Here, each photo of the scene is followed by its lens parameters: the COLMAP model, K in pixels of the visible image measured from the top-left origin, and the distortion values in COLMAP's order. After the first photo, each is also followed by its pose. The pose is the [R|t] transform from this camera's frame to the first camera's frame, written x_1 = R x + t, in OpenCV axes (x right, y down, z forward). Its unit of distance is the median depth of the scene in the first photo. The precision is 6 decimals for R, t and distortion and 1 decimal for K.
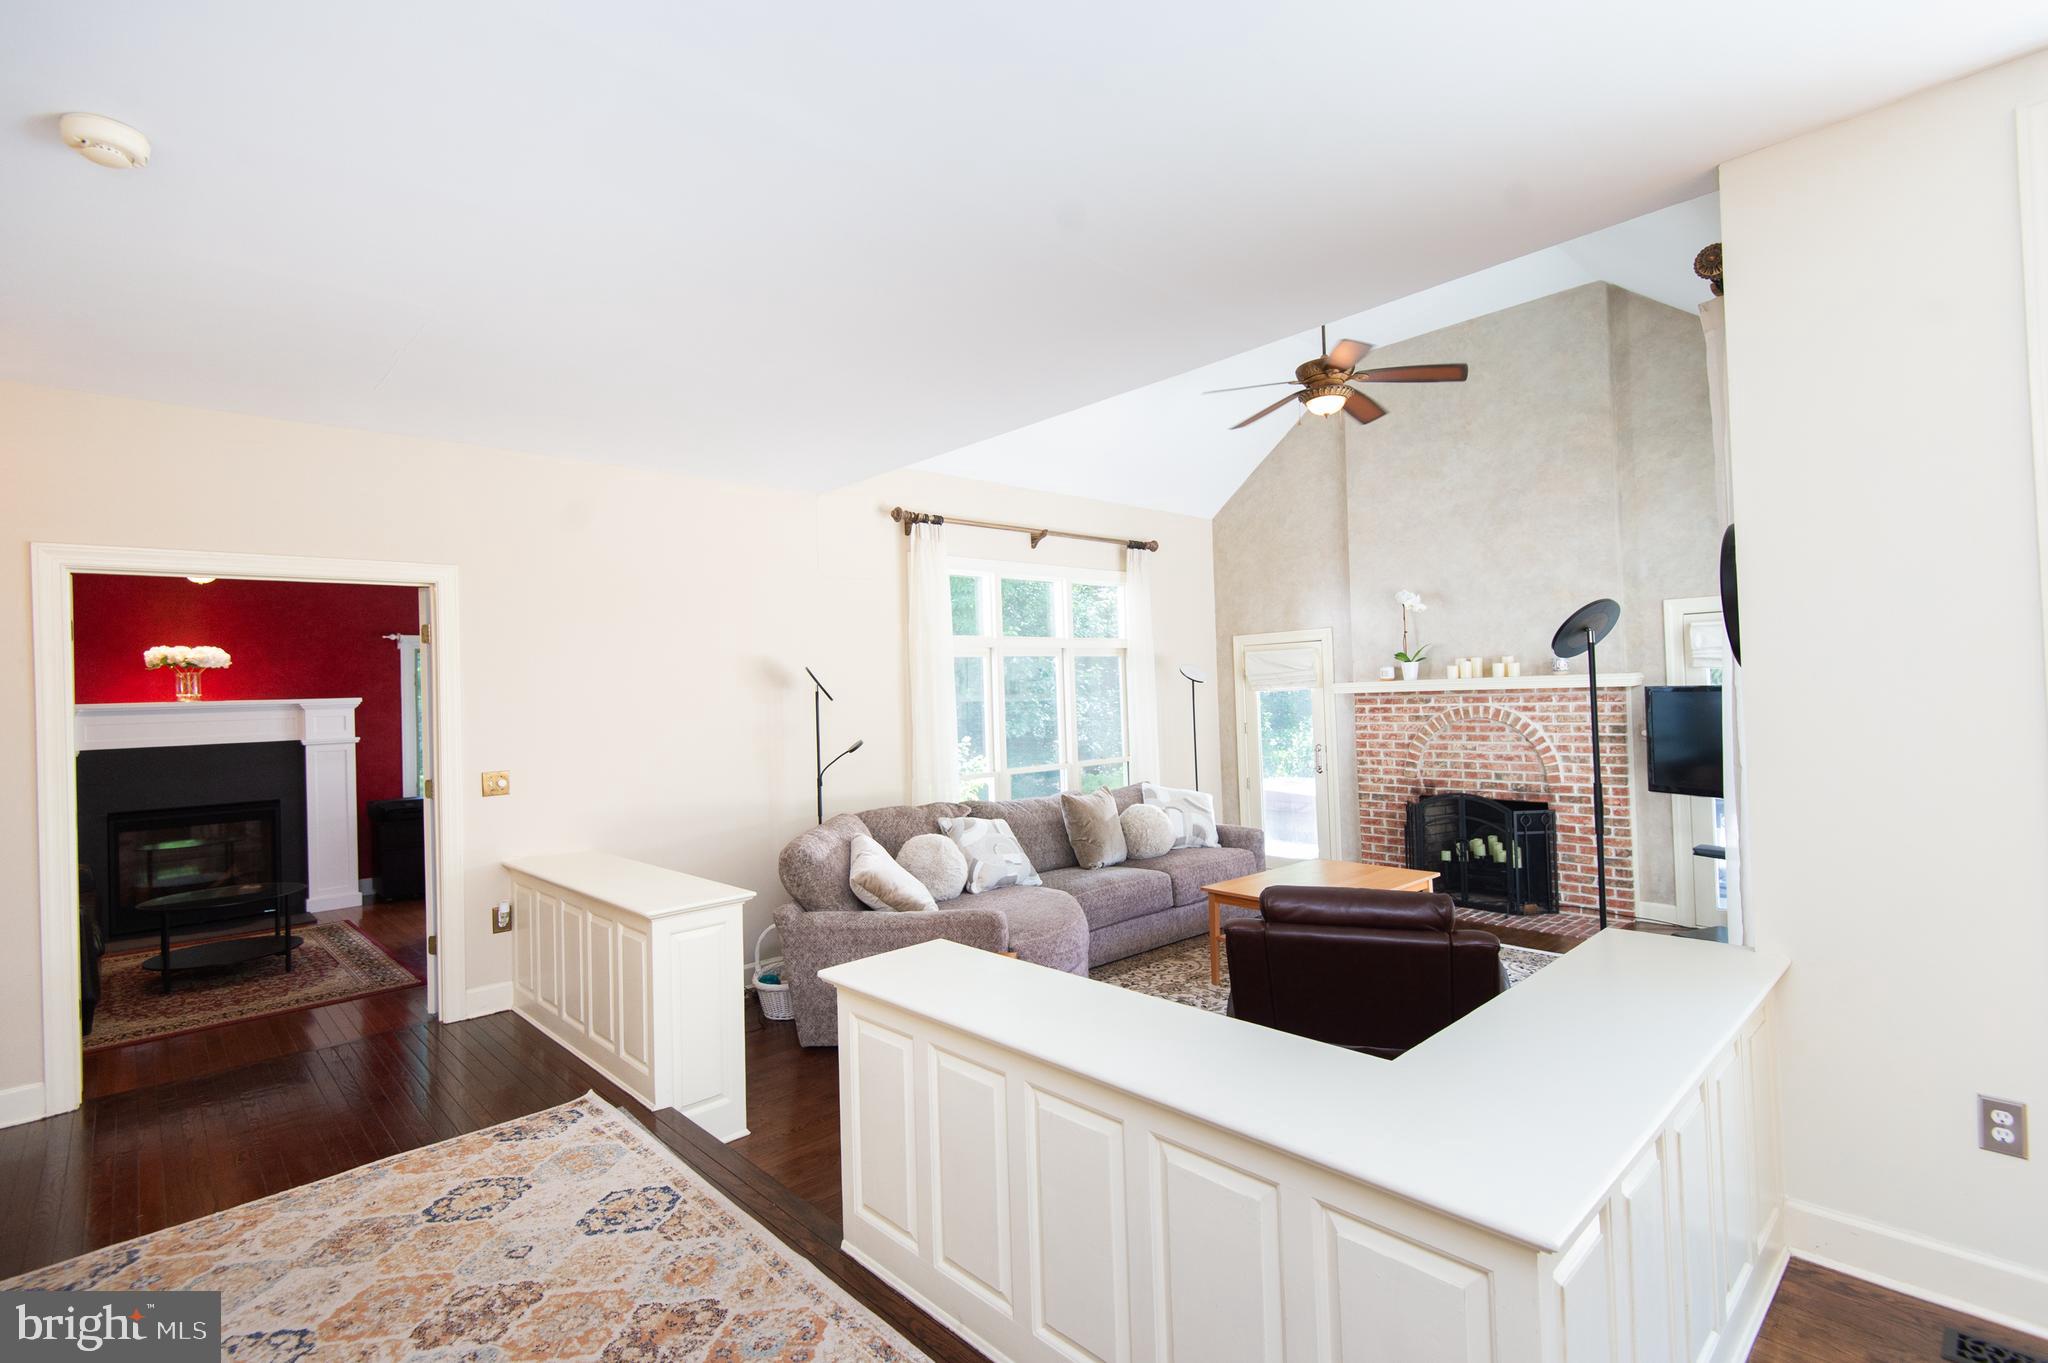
lens RADIAL K [[944.8, 0, 1028.2], [0, 944.8, 673.0], [0, 0, 1]] dist [0.030152, -0.016694]
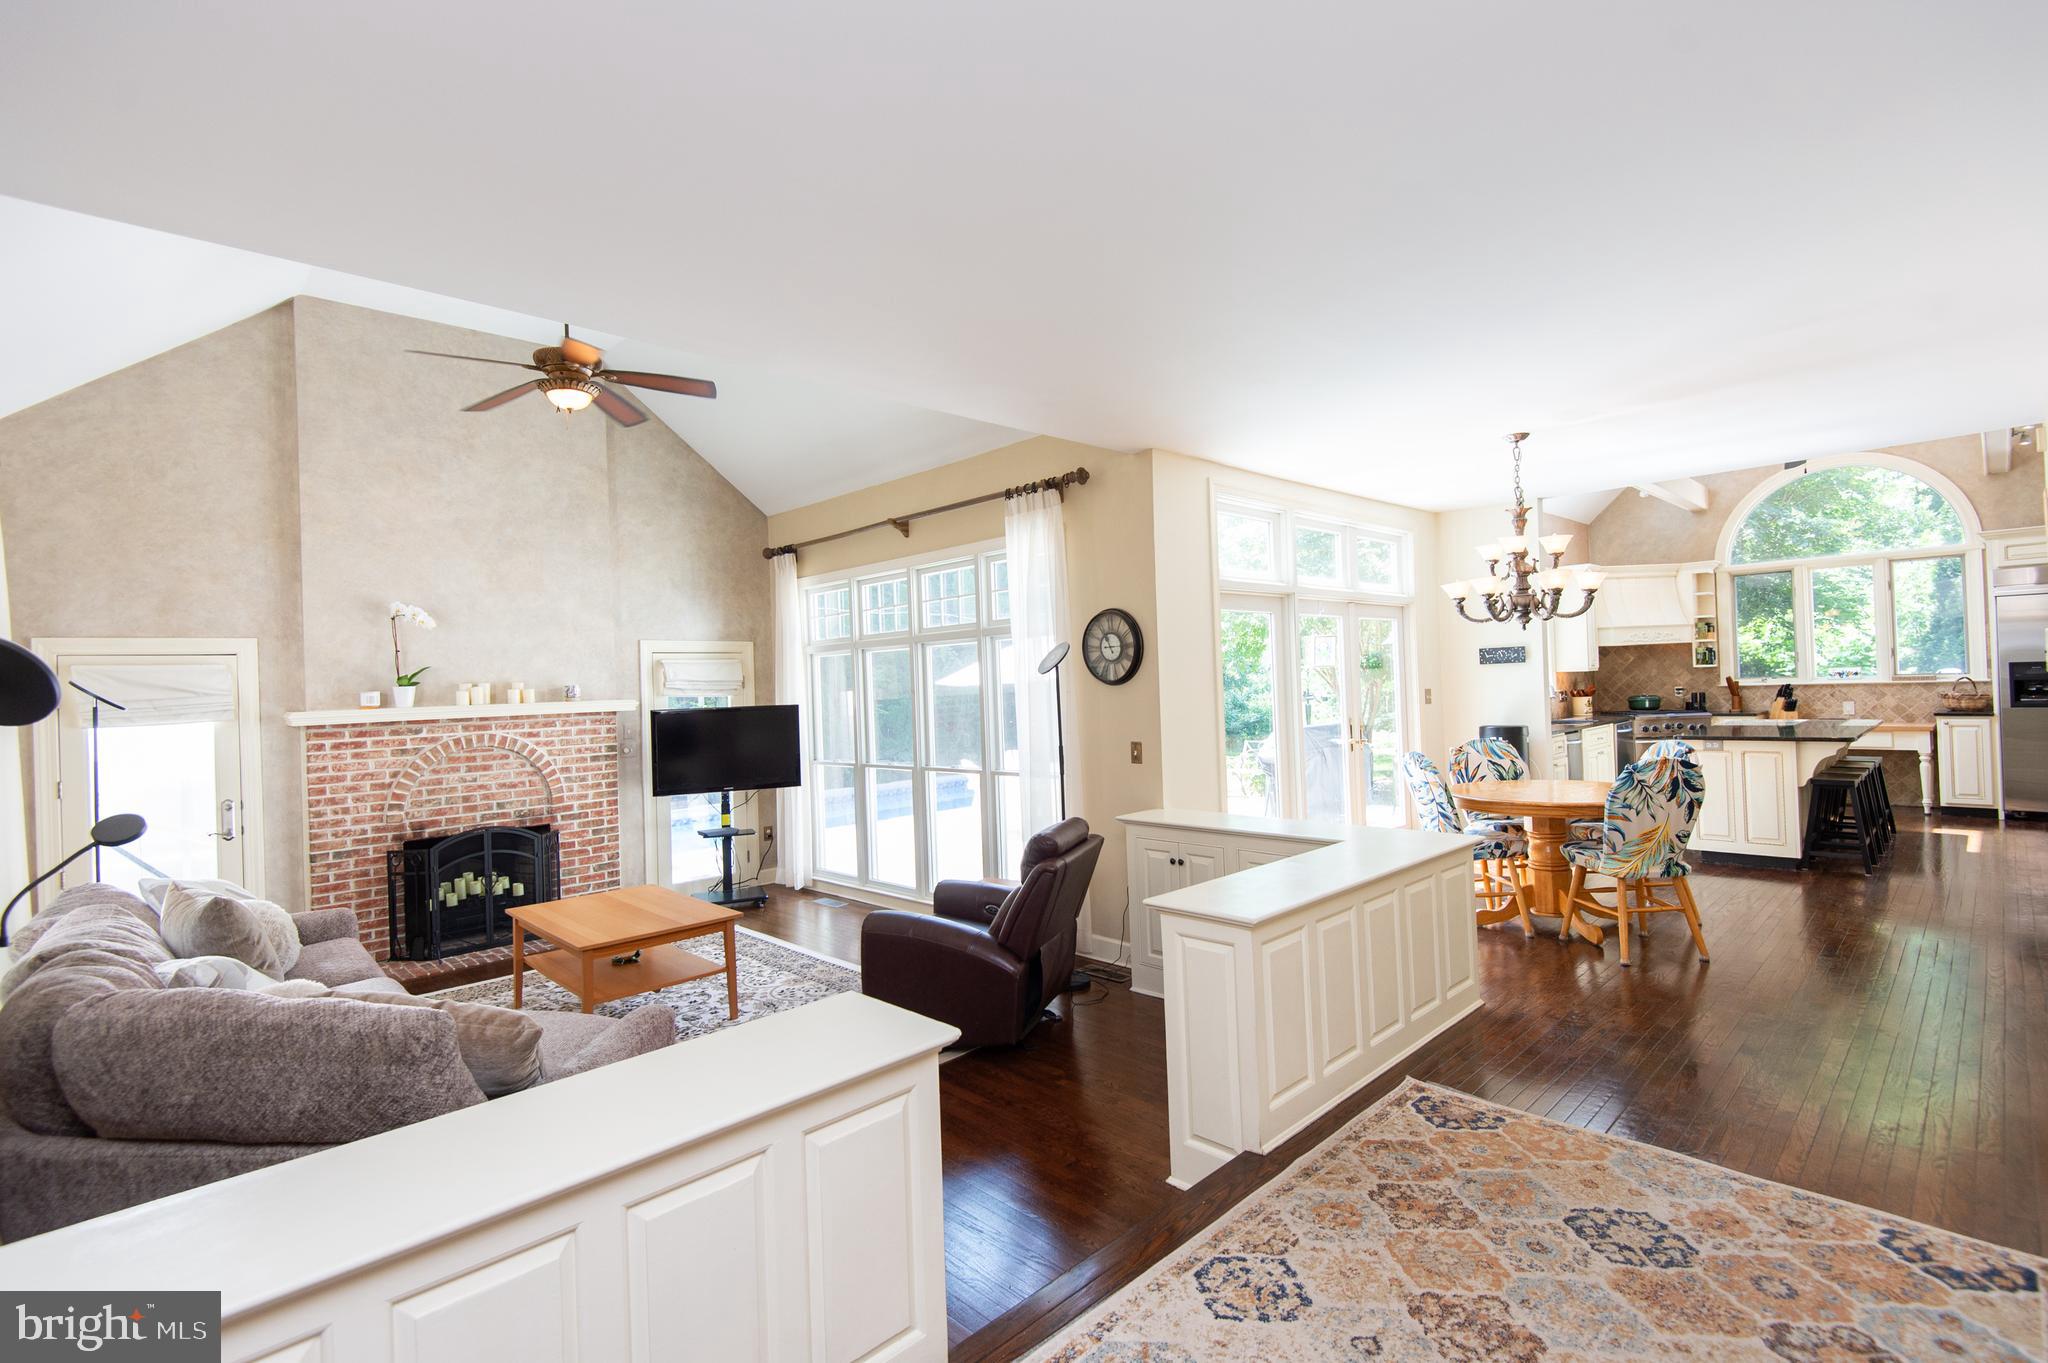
lens RADIAL K [[944.8, 0, 1031.8], [0, 944.8, 674.9], [0, 0, 1]] dist [0.030152, -0.016694]
pose [[-0.017783, 0.043888, 0.998878, -0.530259], [0.016476, 0.998913, -0.043597, 0.028084], [-0.999706, 0.015682, -0.018487, 0.503500]]
